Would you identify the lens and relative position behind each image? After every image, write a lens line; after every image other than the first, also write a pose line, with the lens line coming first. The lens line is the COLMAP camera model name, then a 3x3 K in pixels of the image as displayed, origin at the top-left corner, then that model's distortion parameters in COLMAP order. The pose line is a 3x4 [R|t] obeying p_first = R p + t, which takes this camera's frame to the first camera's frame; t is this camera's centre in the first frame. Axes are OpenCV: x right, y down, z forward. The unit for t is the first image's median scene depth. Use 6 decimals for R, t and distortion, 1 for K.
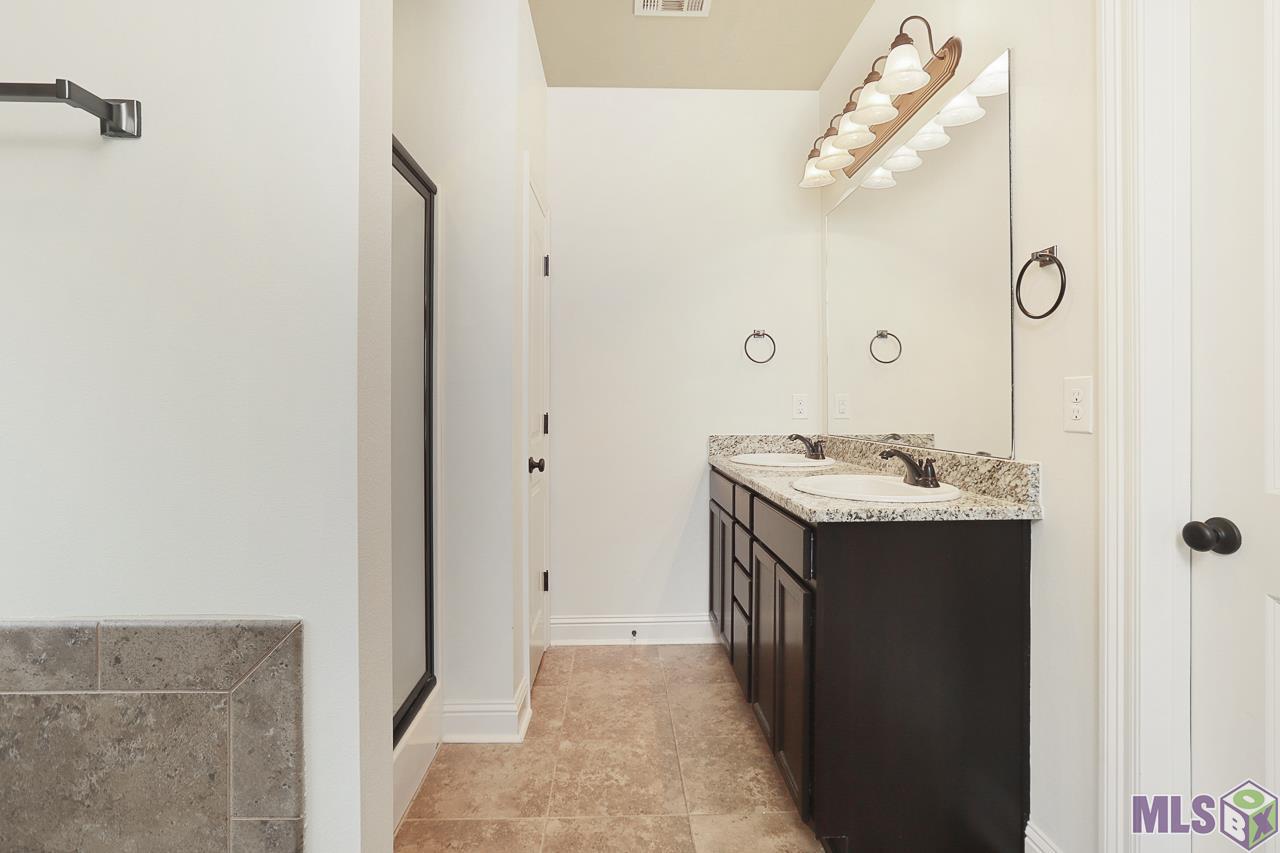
lens RADIAL K [[605.9, 0, 634.5], [0, 605.9, 404.2], [0, 0, 1]] dist [-0.031279, 0.014974]
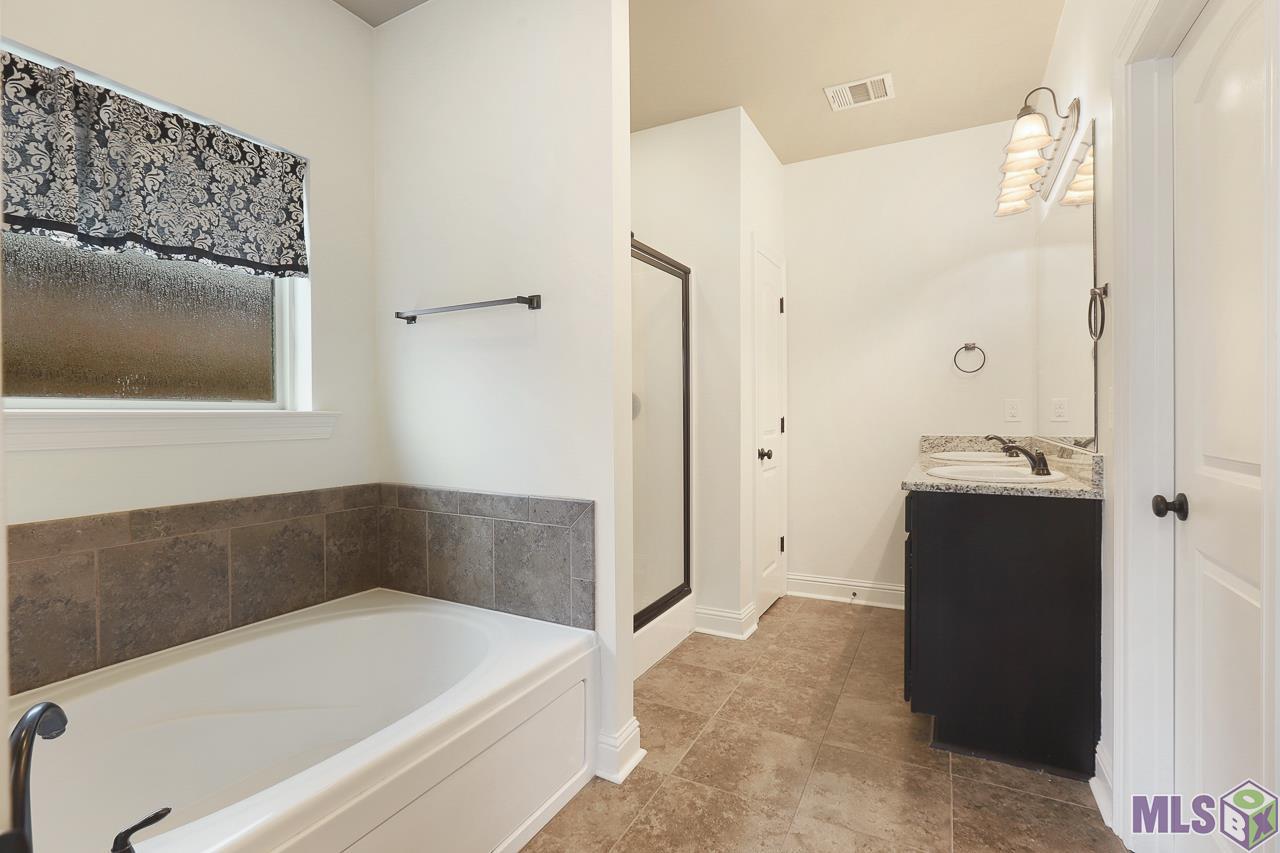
lens RADIAL K [[605.9, 0, 634.5], [0, 605.9, 404.2], [0, 0, 1]] dist [-0.031279, 0.014974]
pose [[0.865851, -0.012377, -0.500148, 0.430469], [0.007992, 0.999909, -0.010910, -0.002656], [0.500238, 0.005450, 0.865871, -0.552312]]
